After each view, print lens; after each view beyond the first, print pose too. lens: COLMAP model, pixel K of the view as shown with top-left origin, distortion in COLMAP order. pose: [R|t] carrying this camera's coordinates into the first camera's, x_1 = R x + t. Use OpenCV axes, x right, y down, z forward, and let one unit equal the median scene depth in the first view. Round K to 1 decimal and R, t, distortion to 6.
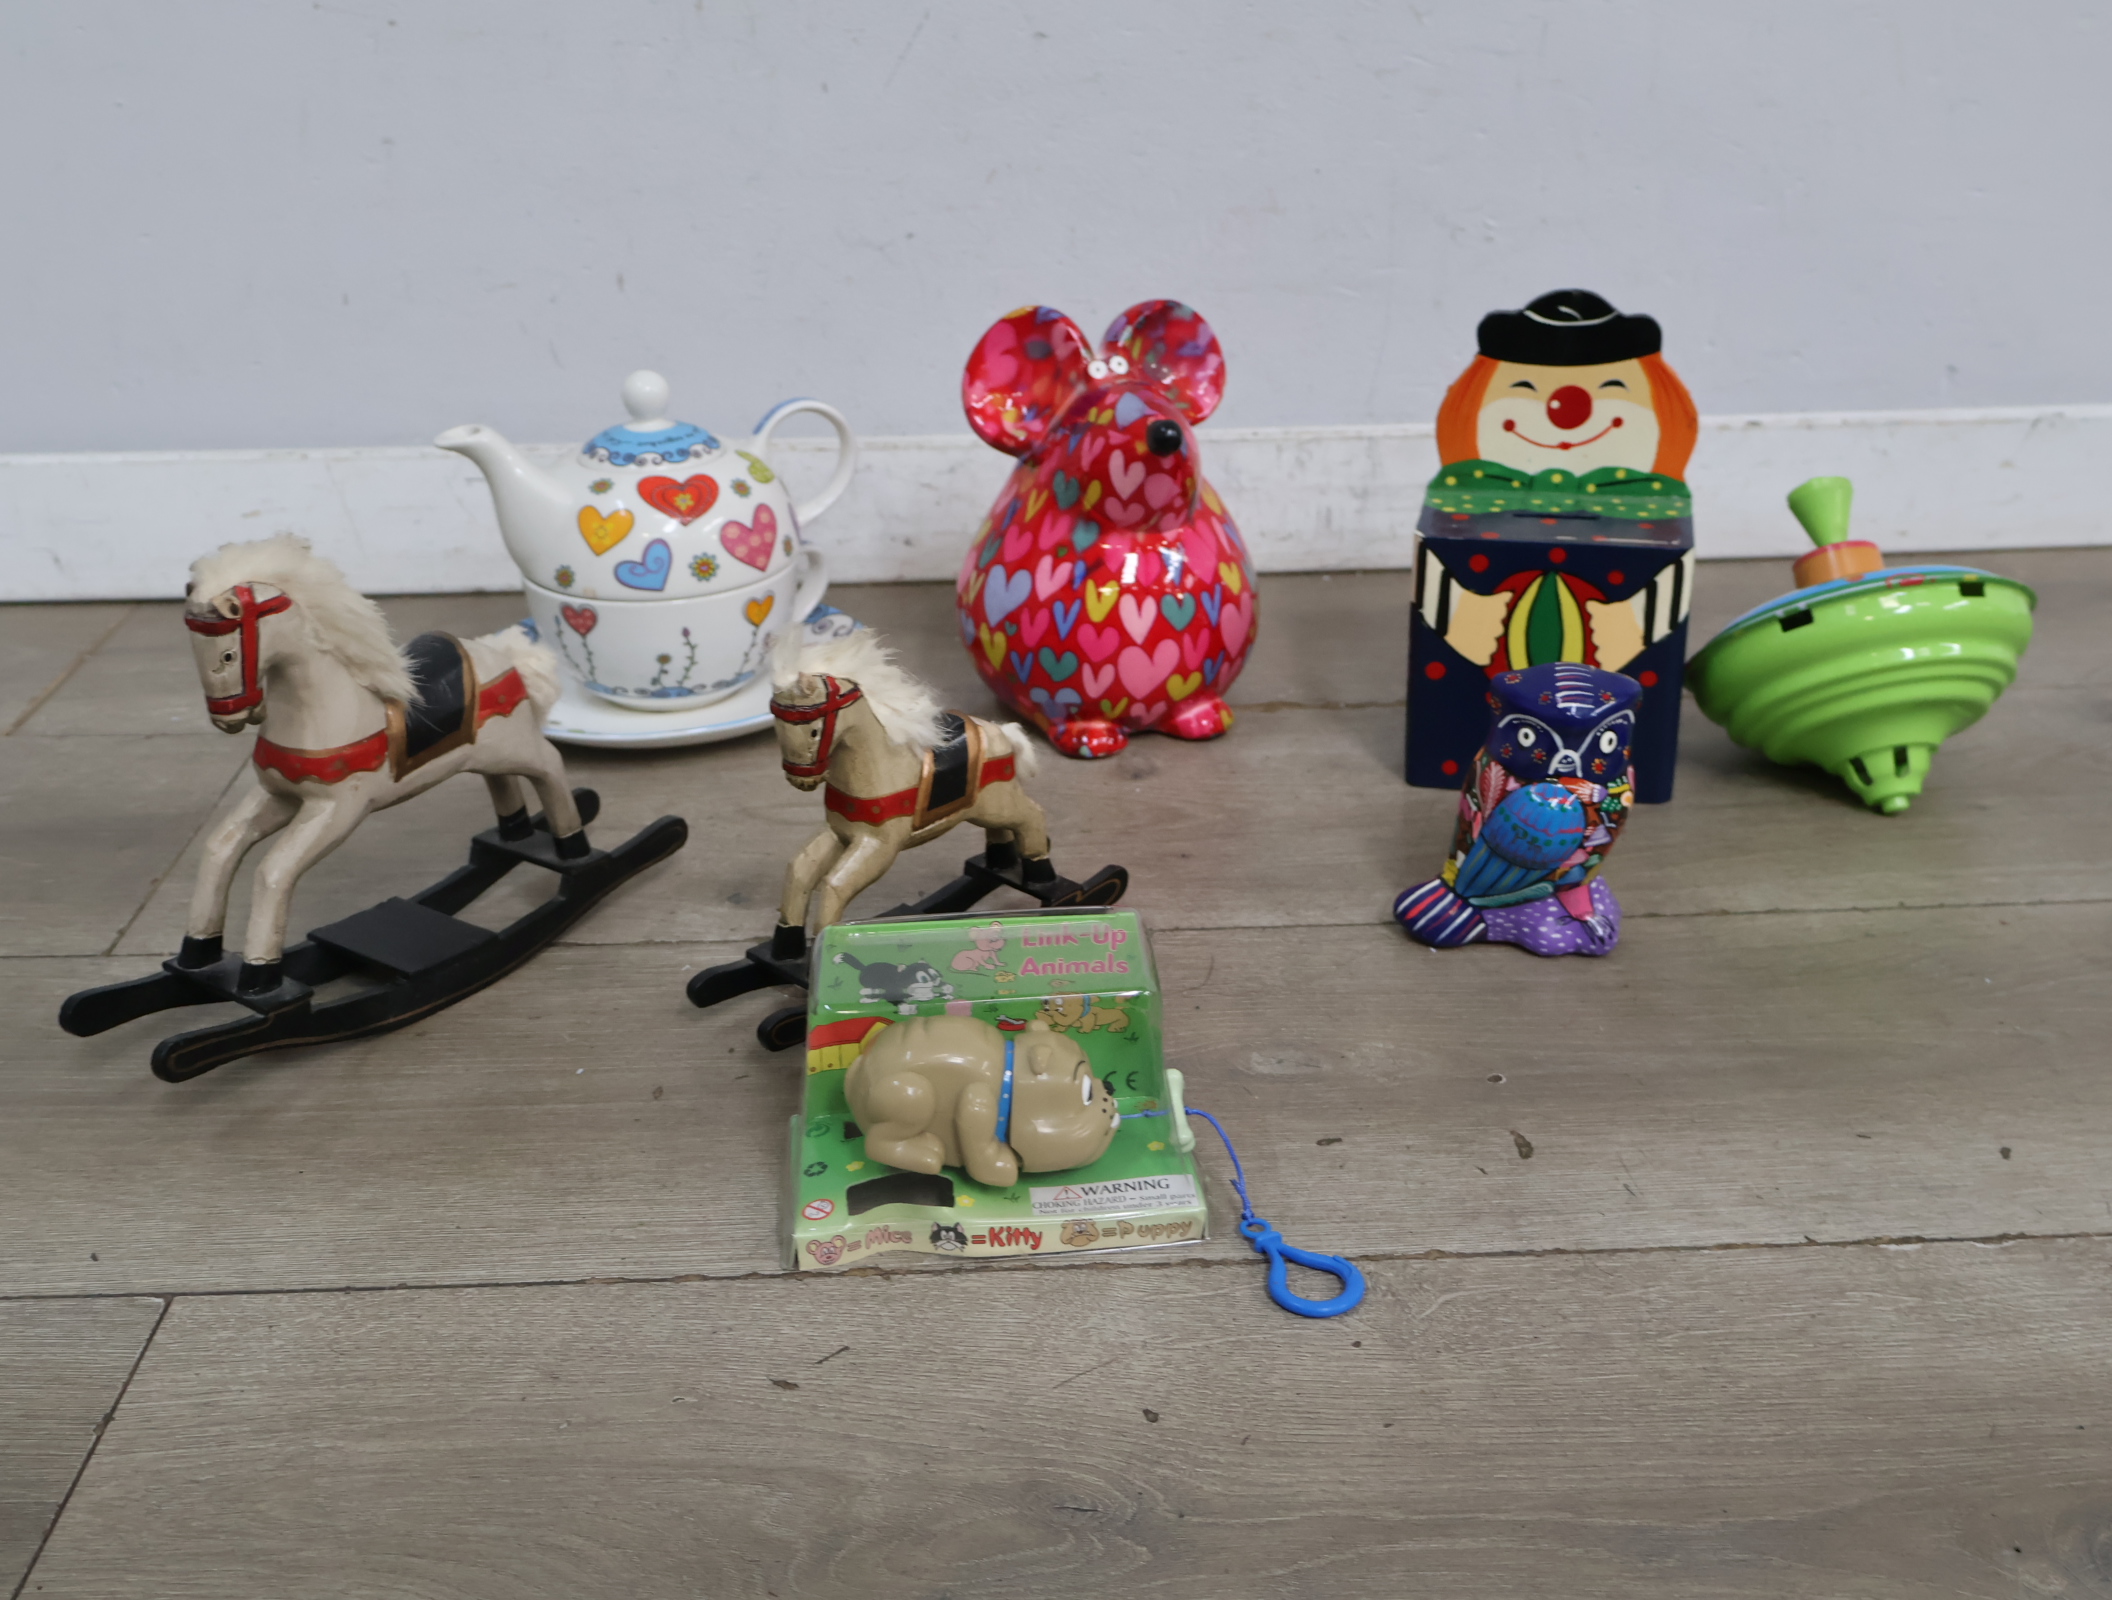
lens RADIAL K [[2420.7, 0, 1054.9], [0, 2420.7, 807.9], [0, 0, 1]] dist [0.008608, 0.000000]
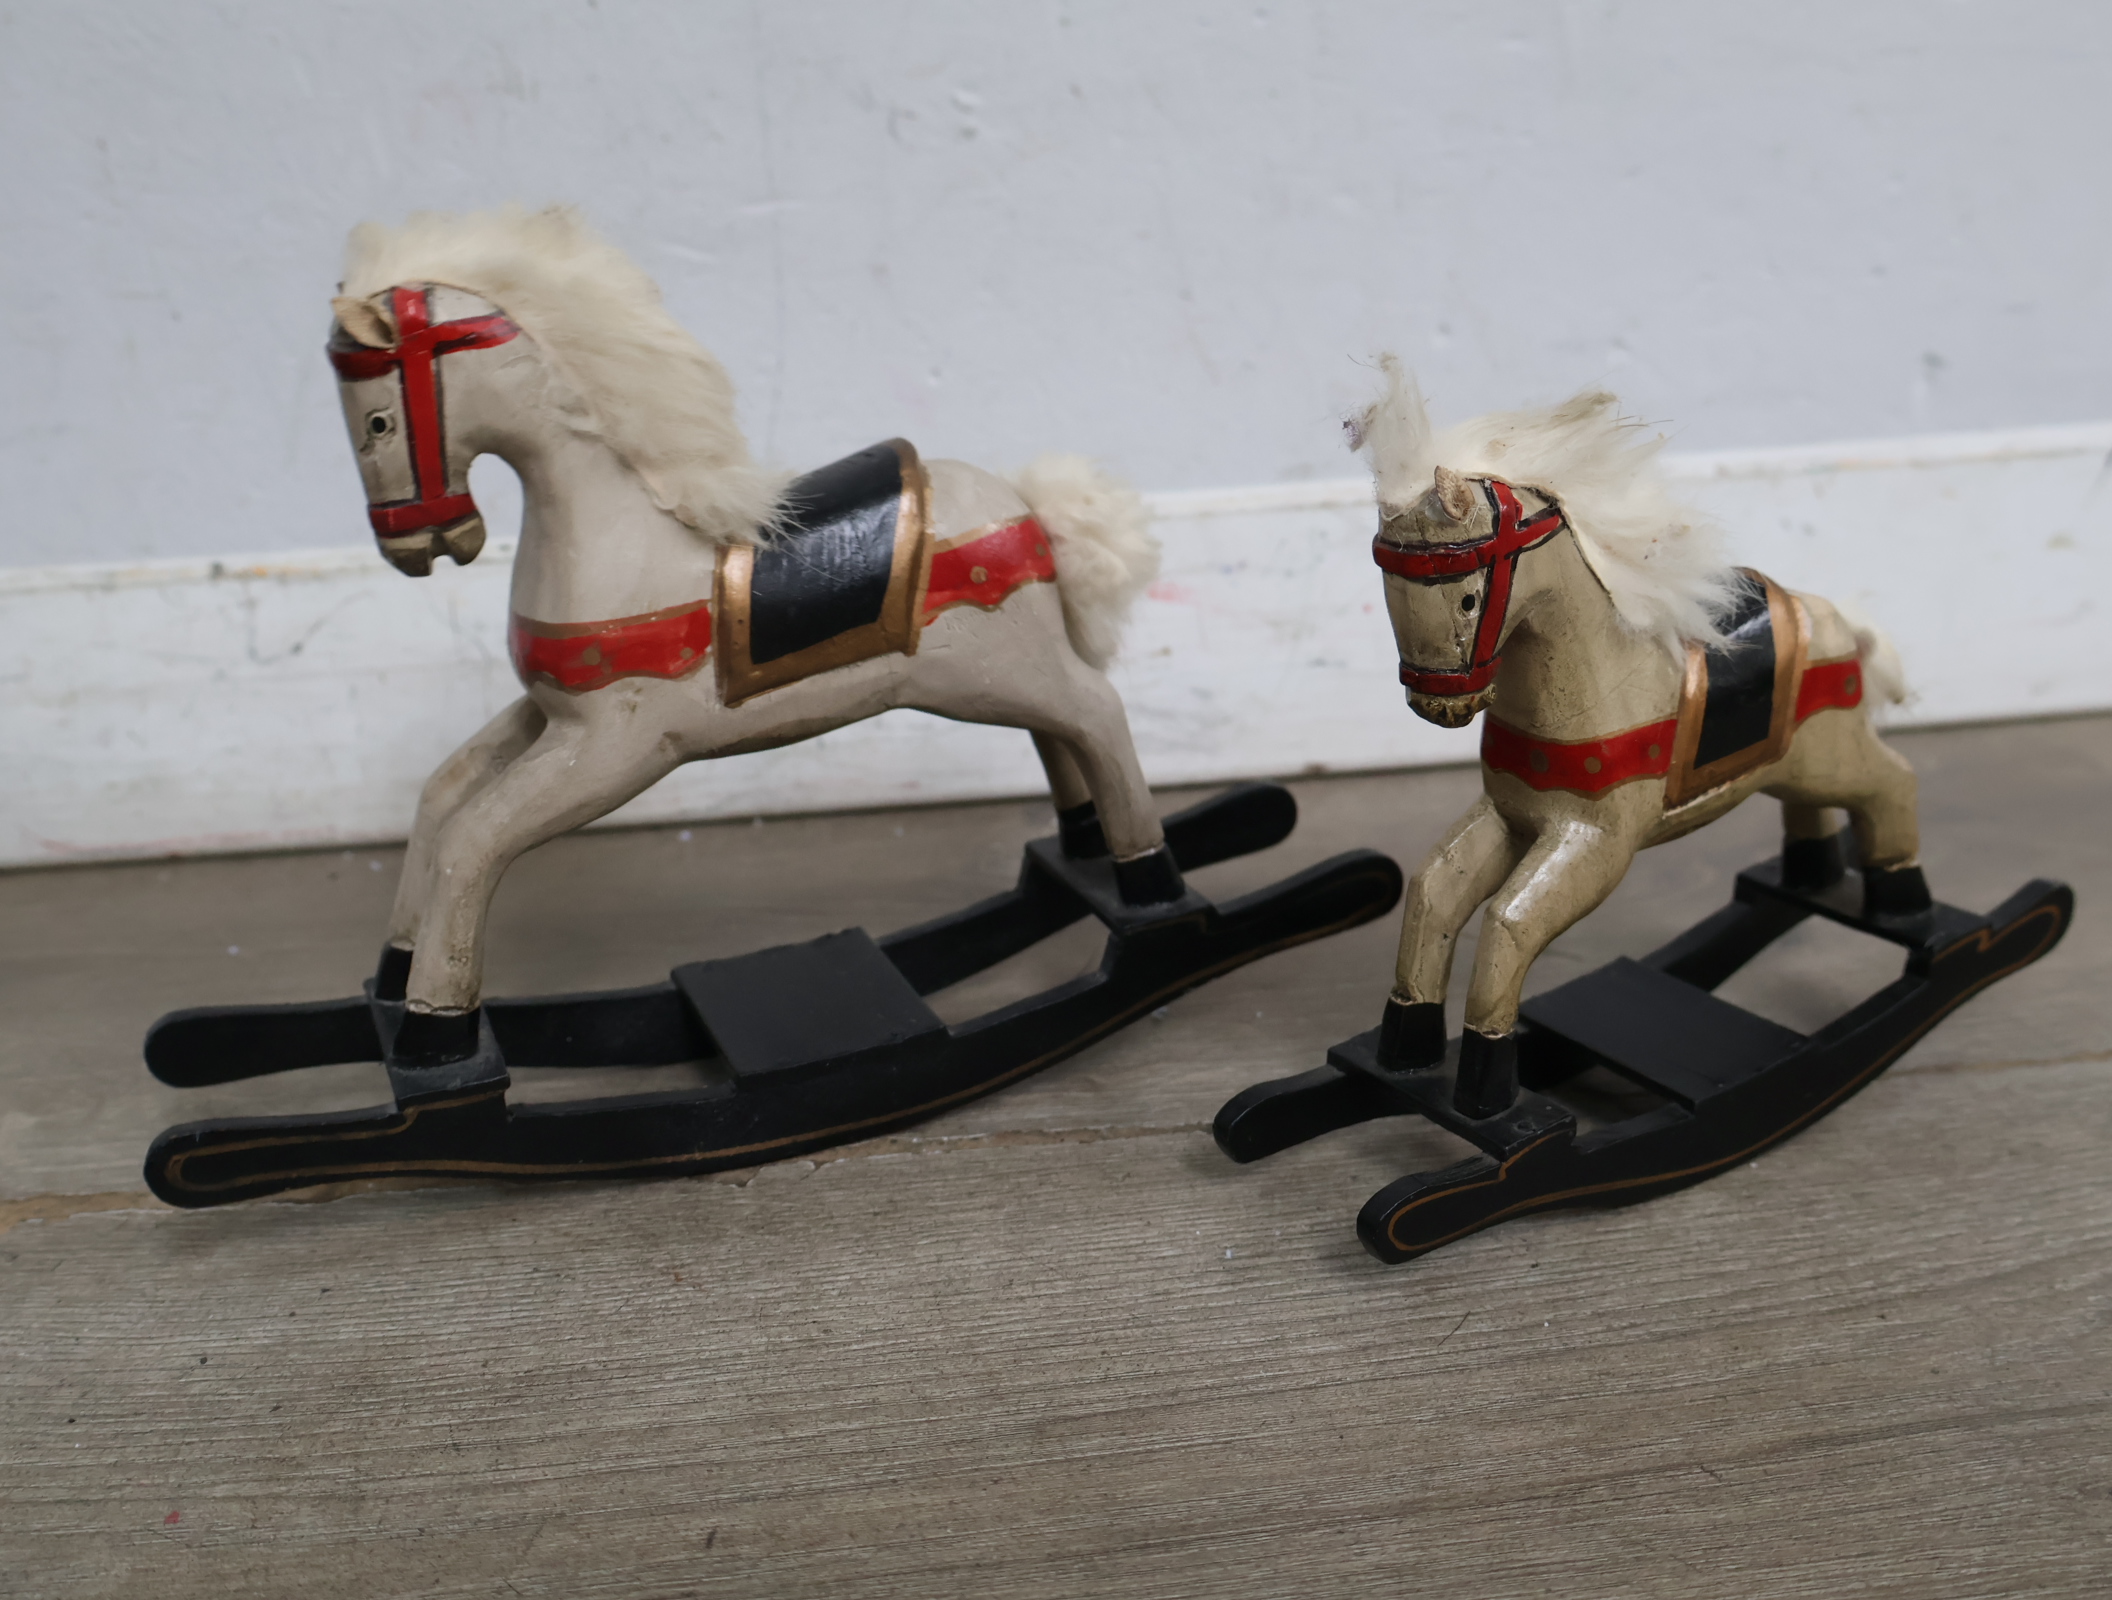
lens RADIAL K [[2420.7, 0, 1045.9], [0, 2420.7, 784.8], [0, 0, 1]] dist [0.008608, 0.000000]
pose [[0.999037, -0.043873, -0.001088, 0.225605], [0.043607, 0.995171, -0.087937, -0.071586], [0.004941, 0.087804, 0.996125, 0.623923]]
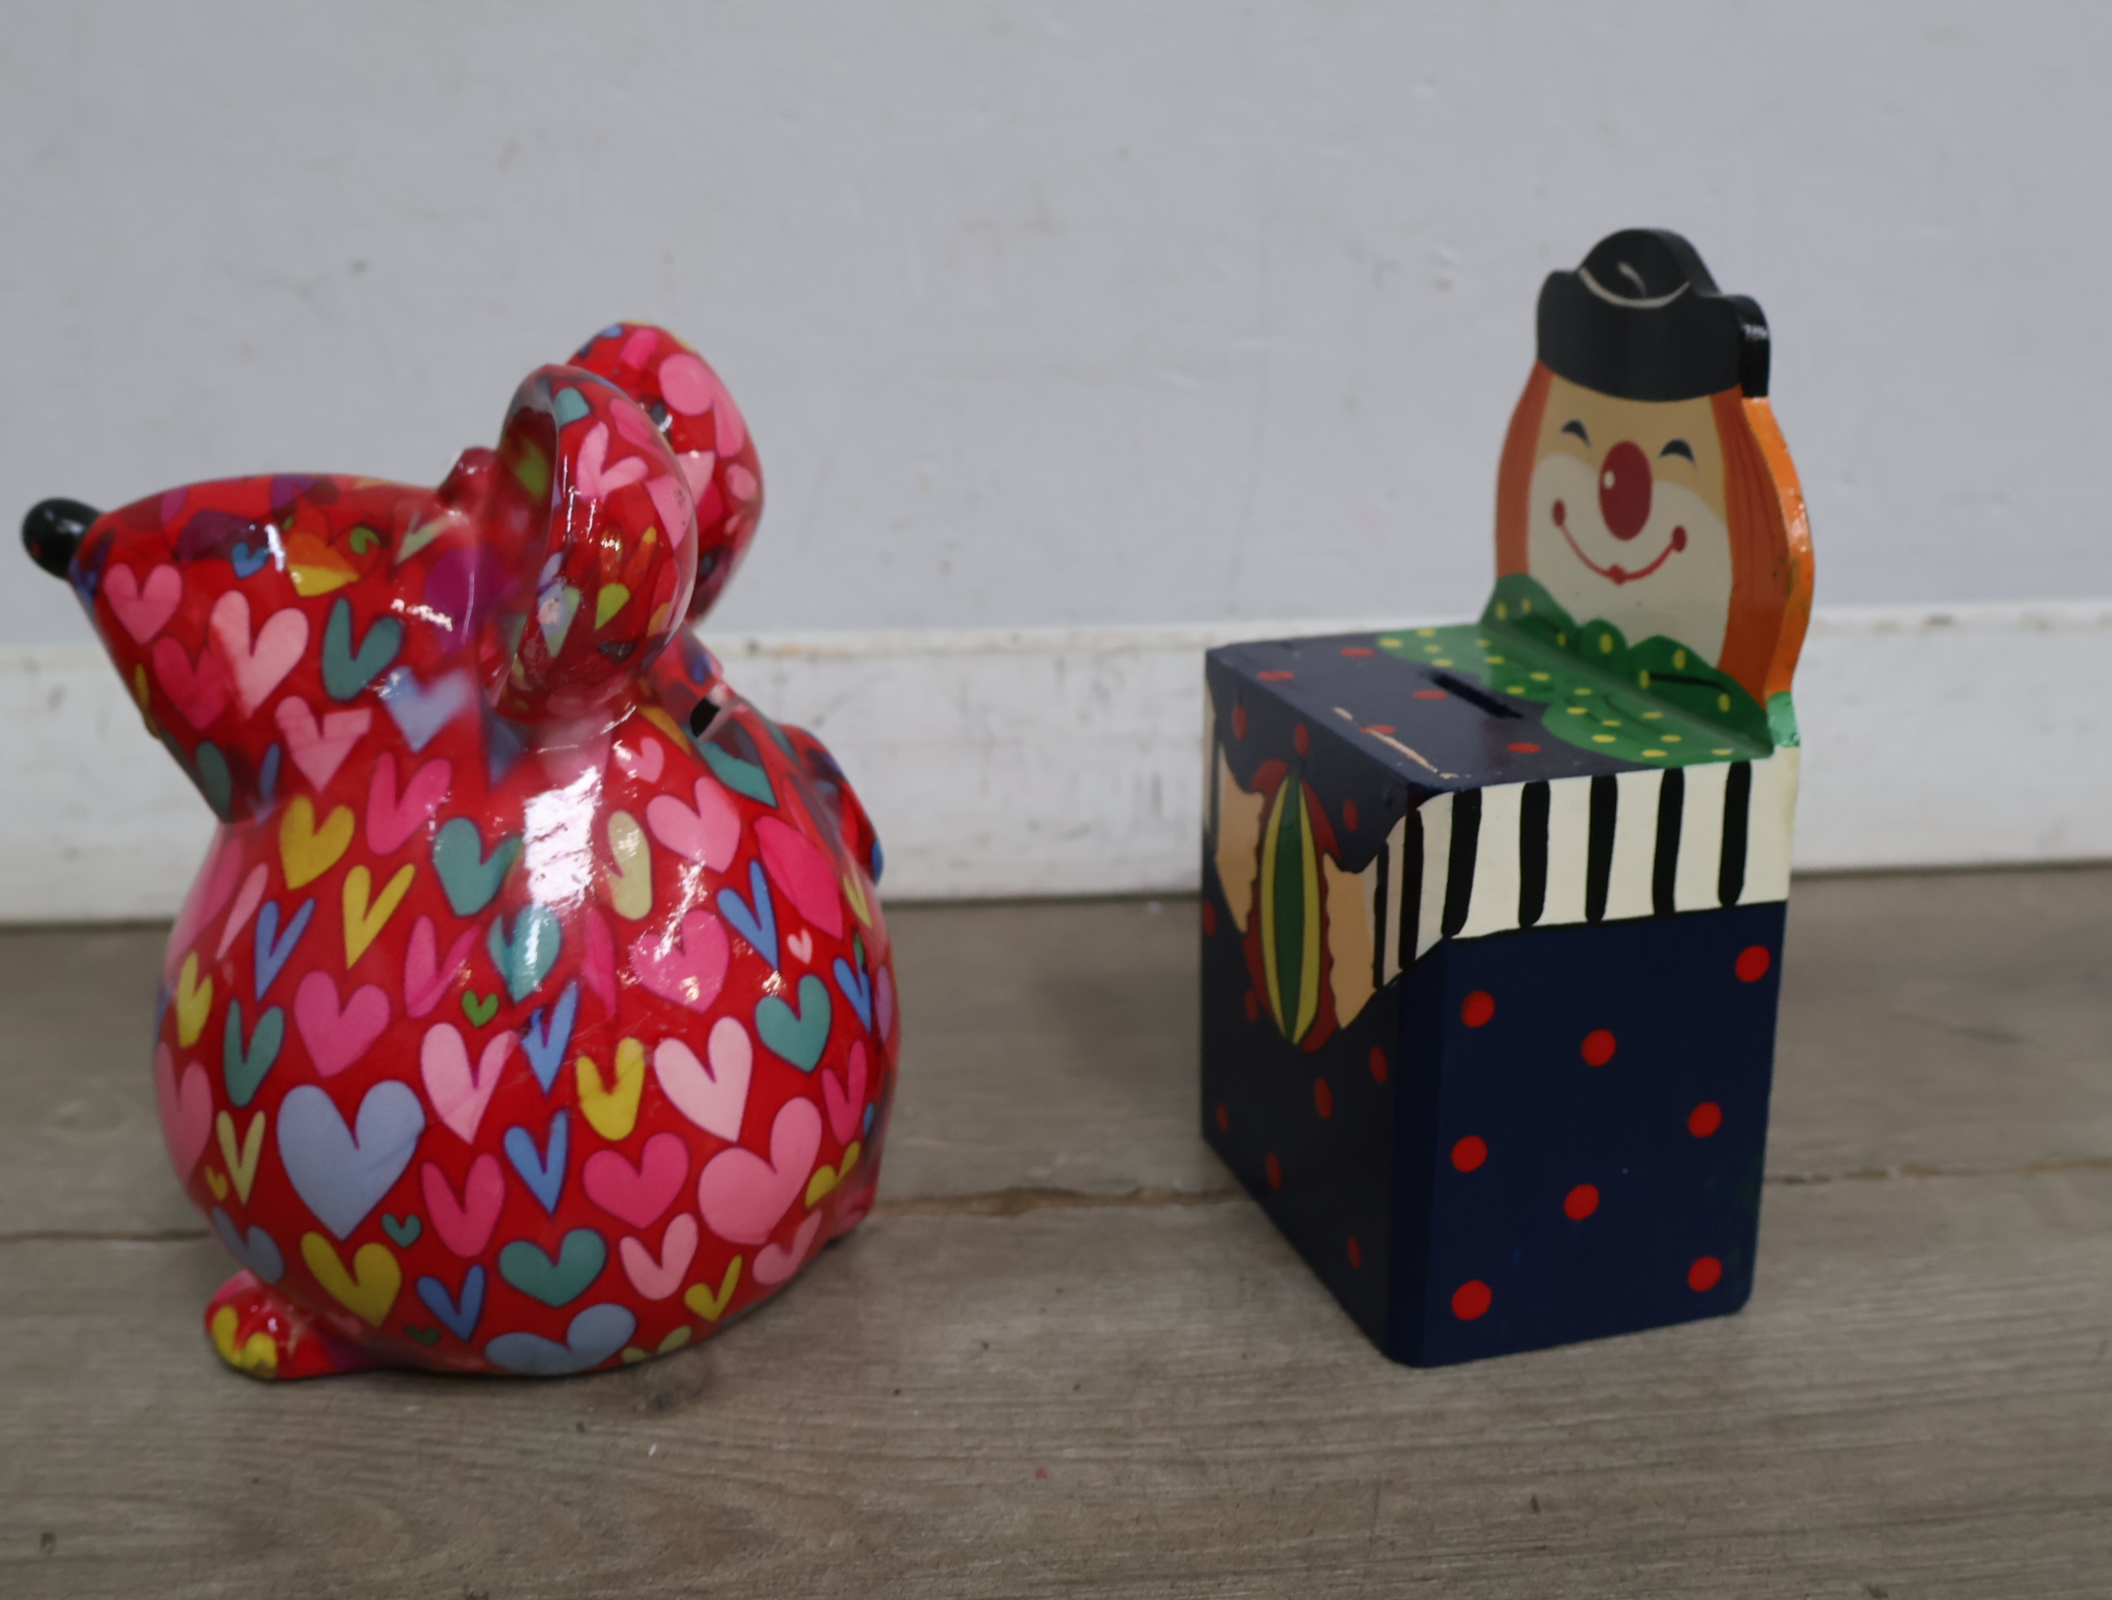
lens RADIAL K [[2420.7, 0, 1044.7], [0, 2420.7, 796.5], [0, 0, 1]] dist [0.008608, 0.000000]
pose [[0.999404, -0.001731, 0.034478, 0.084680], [0.006062, 0.992023, -0.125910, -0.063522], [-0.033985, 0.126044, 0.991442, 0.570823]]
